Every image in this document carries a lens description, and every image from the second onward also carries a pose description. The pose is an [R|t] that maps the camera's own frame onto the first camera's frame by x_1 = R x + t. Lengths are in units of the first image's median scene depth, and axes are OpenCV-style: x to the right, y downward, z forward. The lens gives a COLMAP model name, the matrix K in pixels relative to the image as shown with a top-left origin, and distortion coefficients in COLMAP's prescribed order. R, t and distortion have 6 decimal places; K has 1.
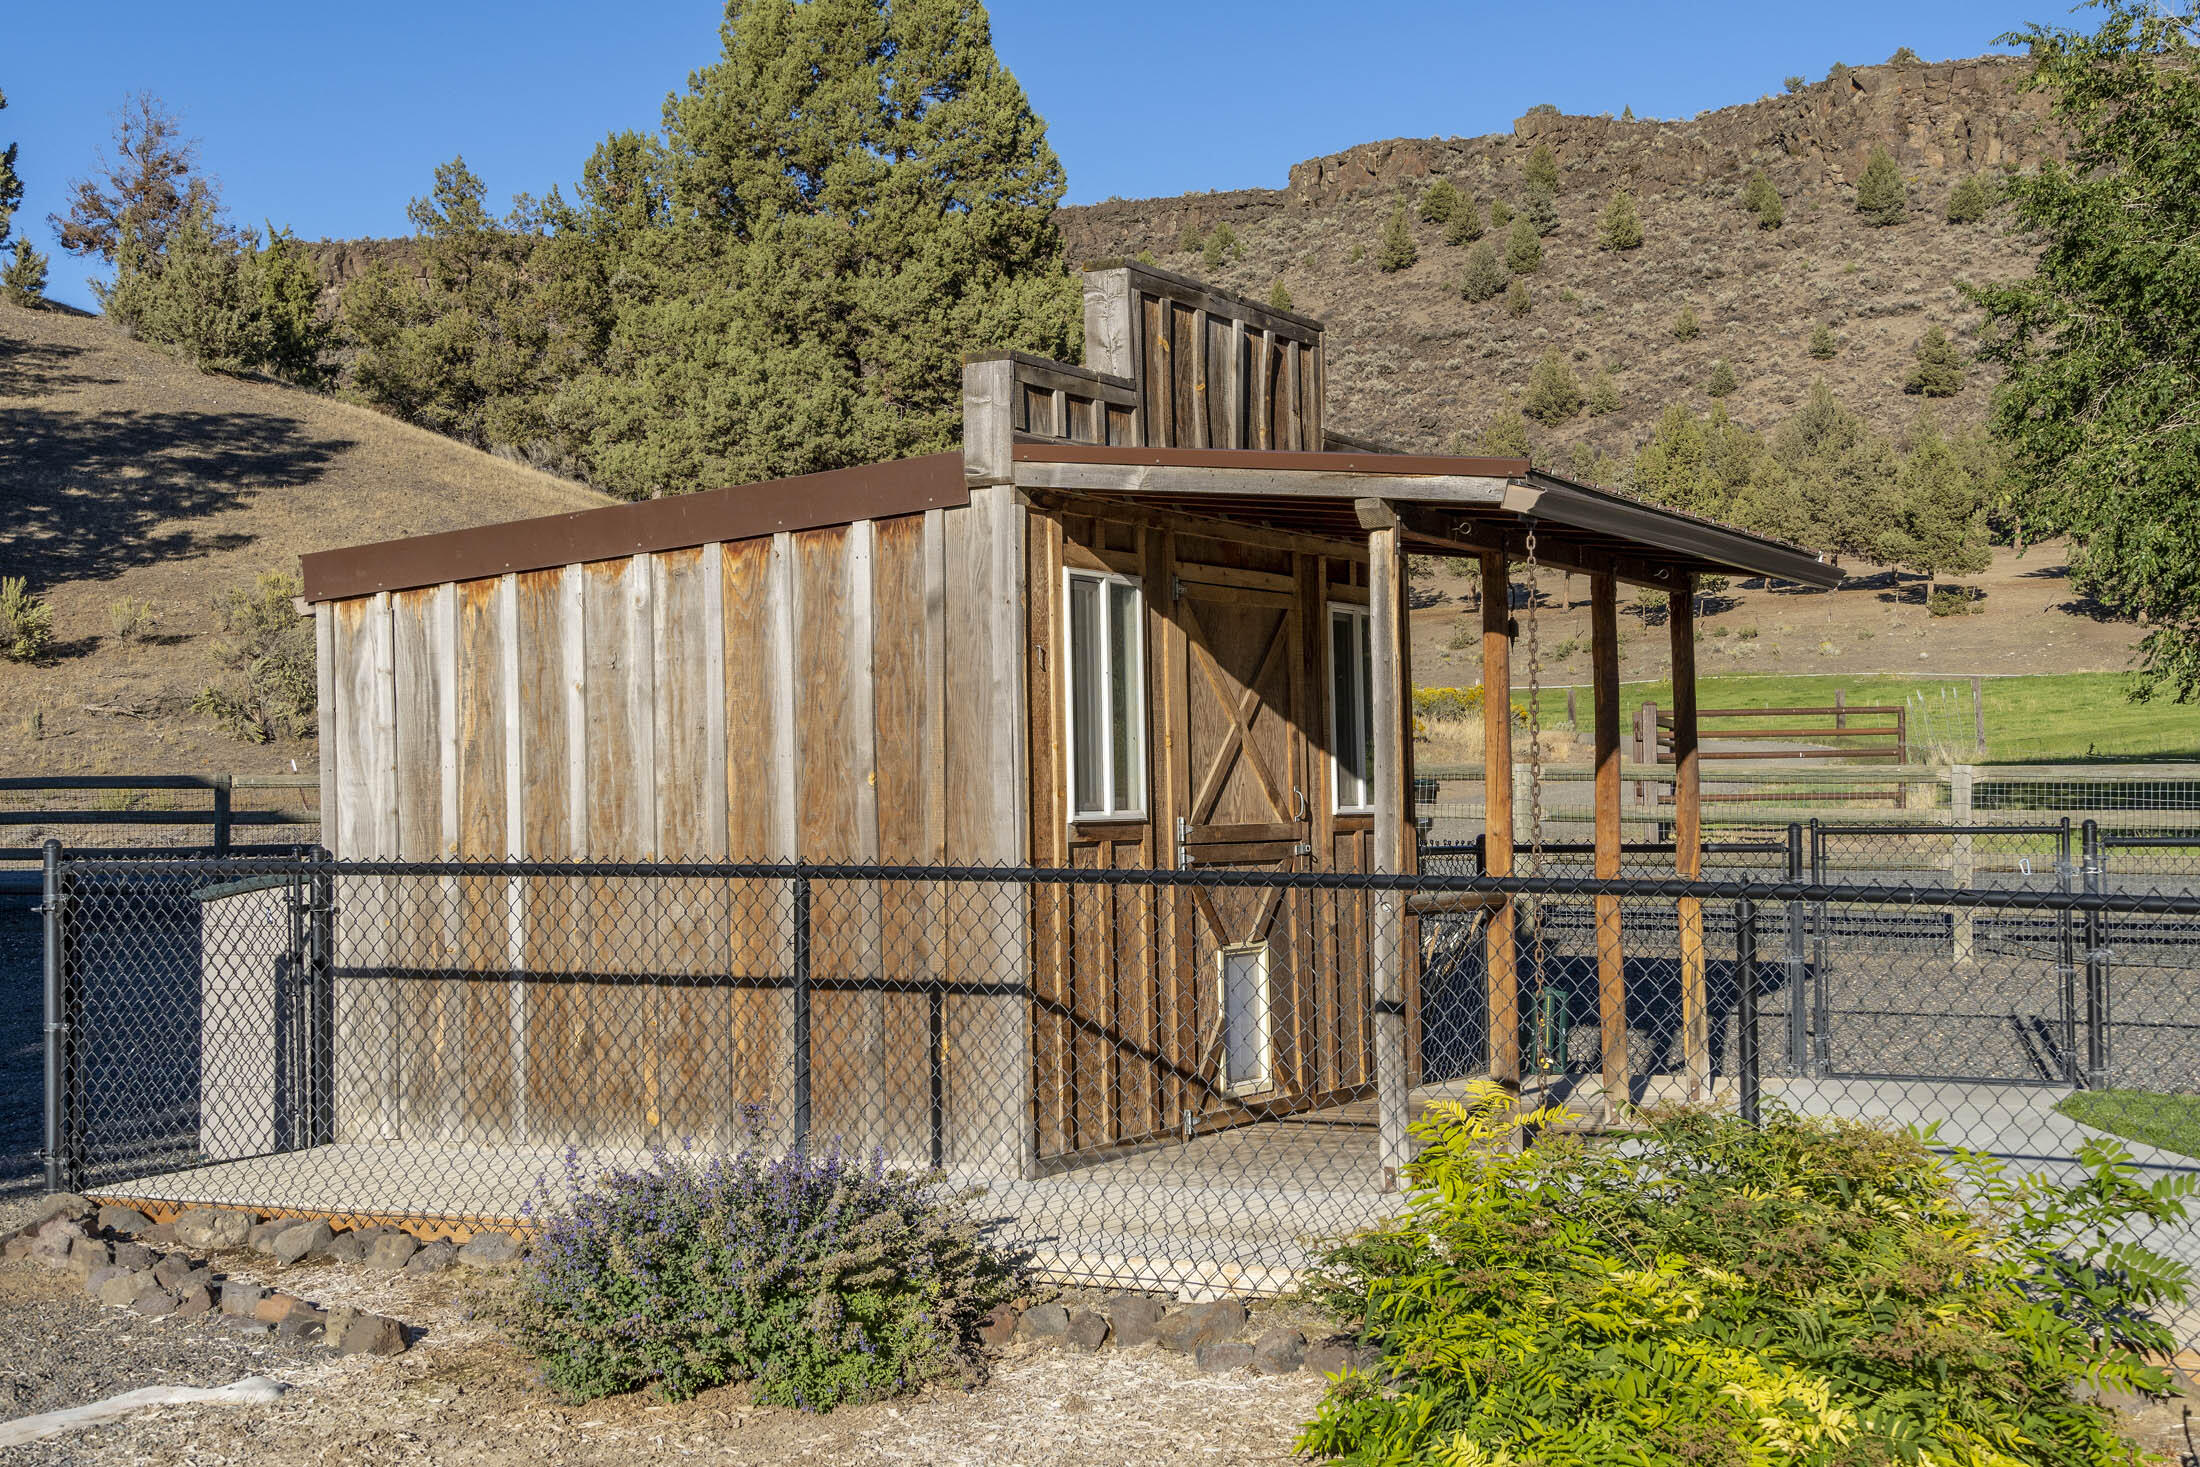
lens RADIAL K [[2975.9, 0, 1097.7], [0, 2975.9, 732.9], [0, 0, 1]] dist [0.029668, 0.000000]
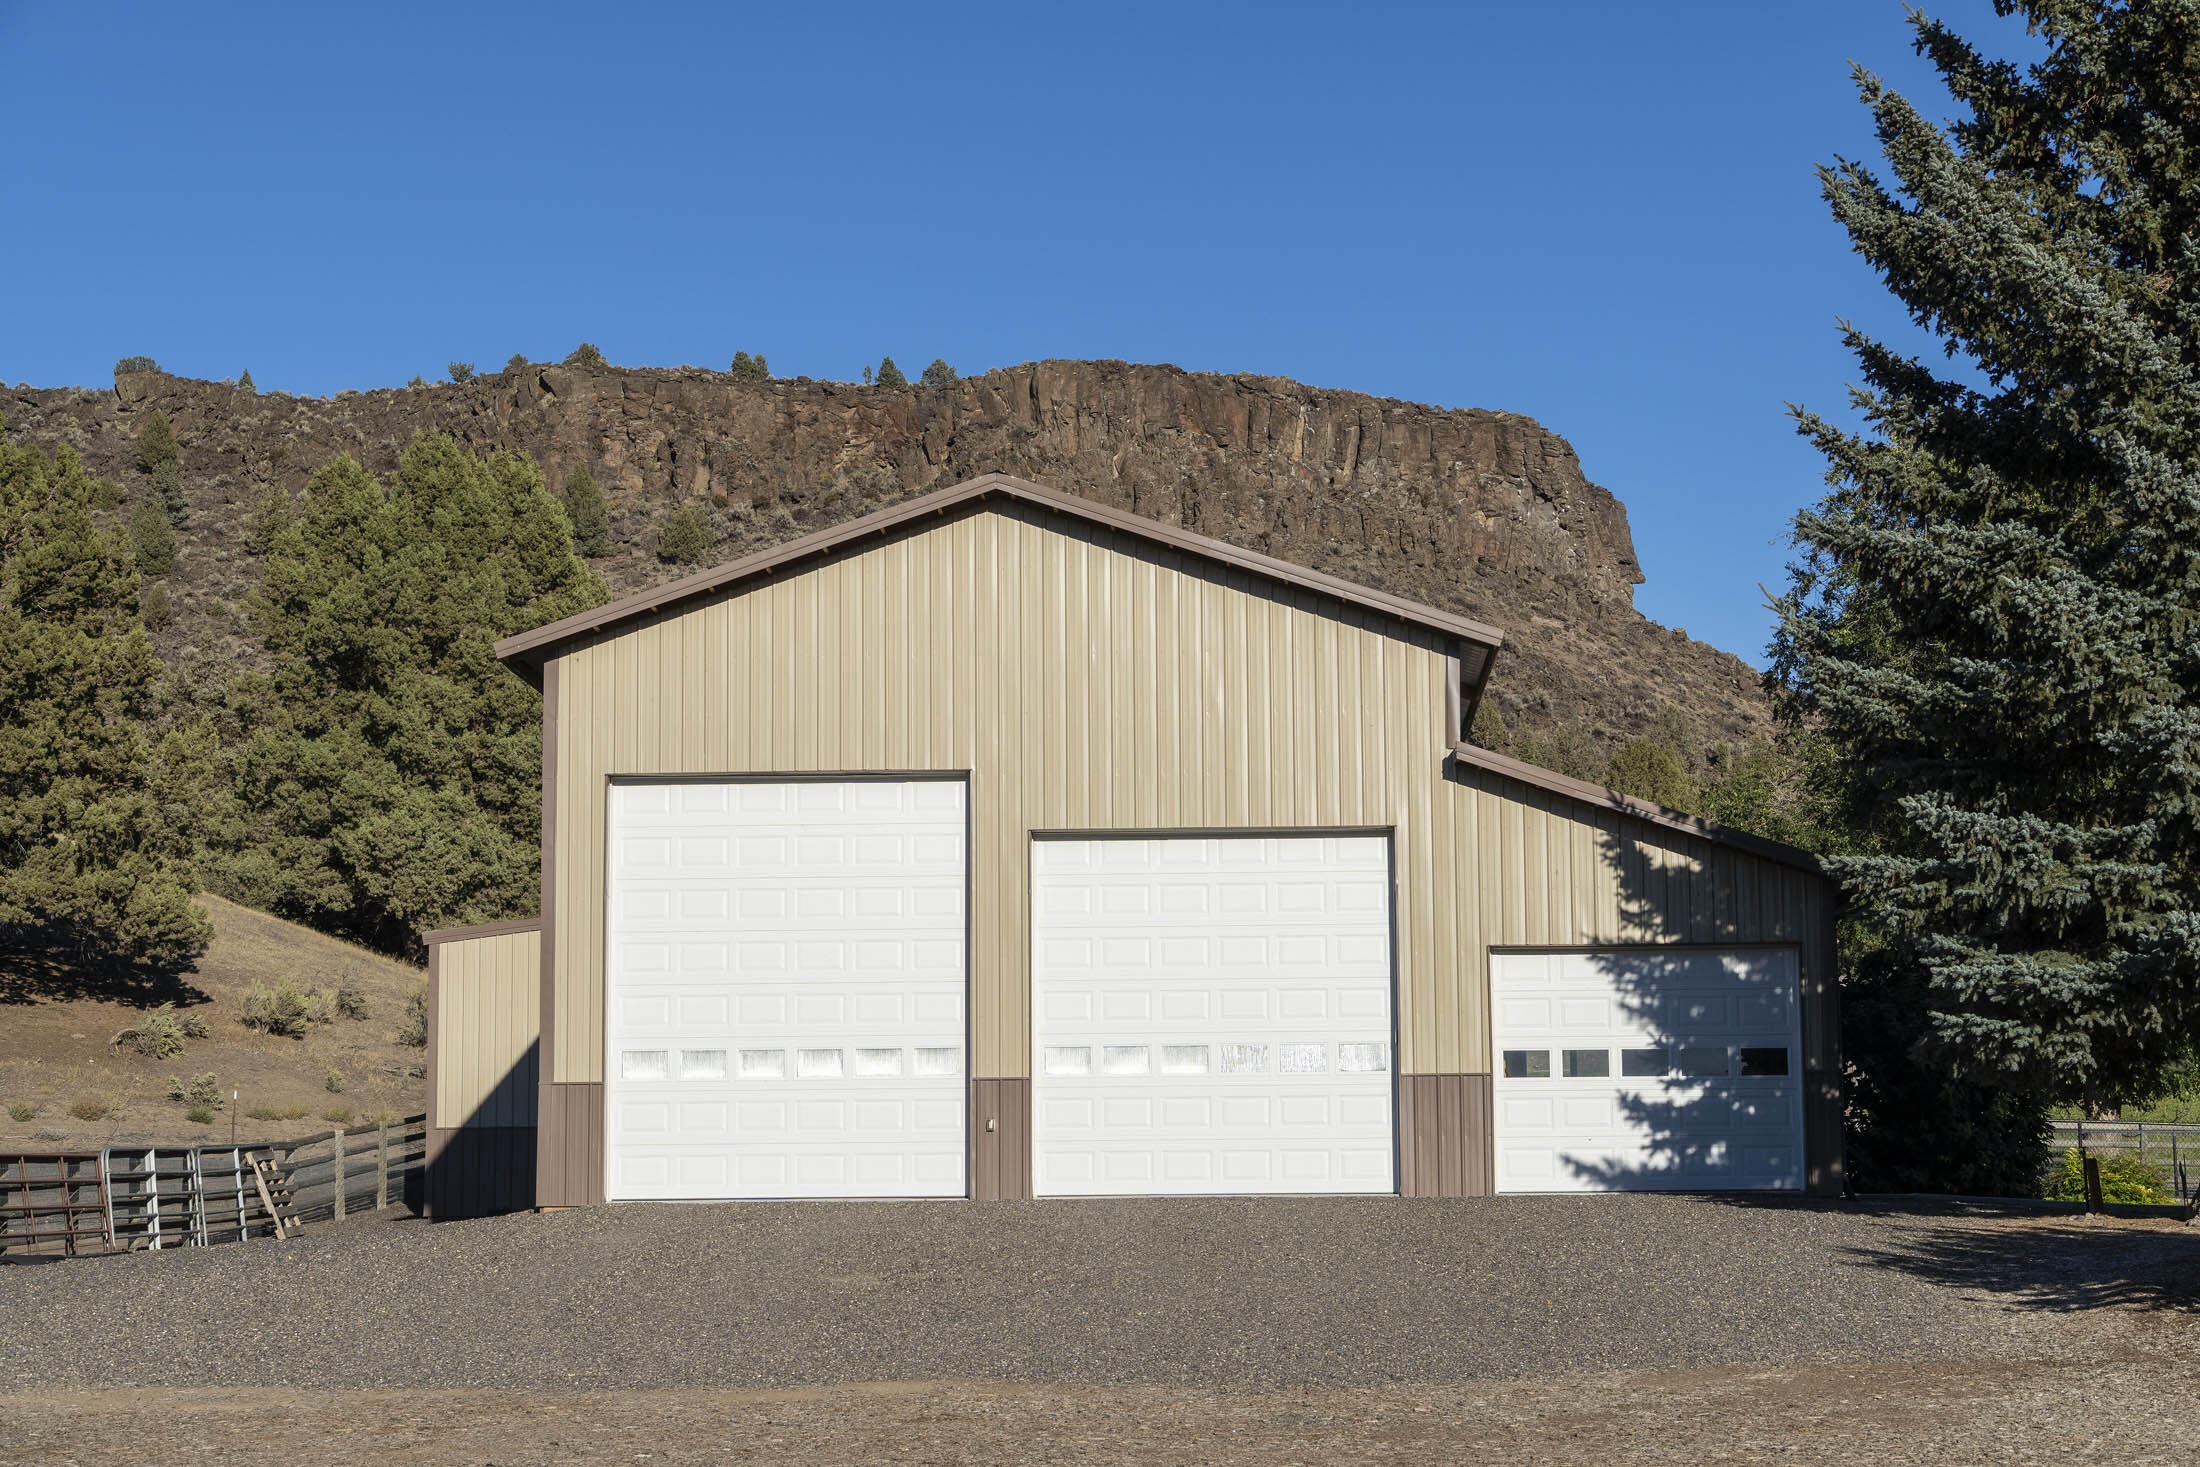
lens RADIAL K [[4211.2, 0, 1099.6], [0, 4211.2, 733.3], [0, 0, 1]] dist [0.020077, 0.000000]
pose [[0.896714, 0.065061, 0.437802, -0.118982], [-0.020391, 0.994160, -0.105975, 0.004808], [-0.442140, 0.086102, 0.892804, -0.126880]]
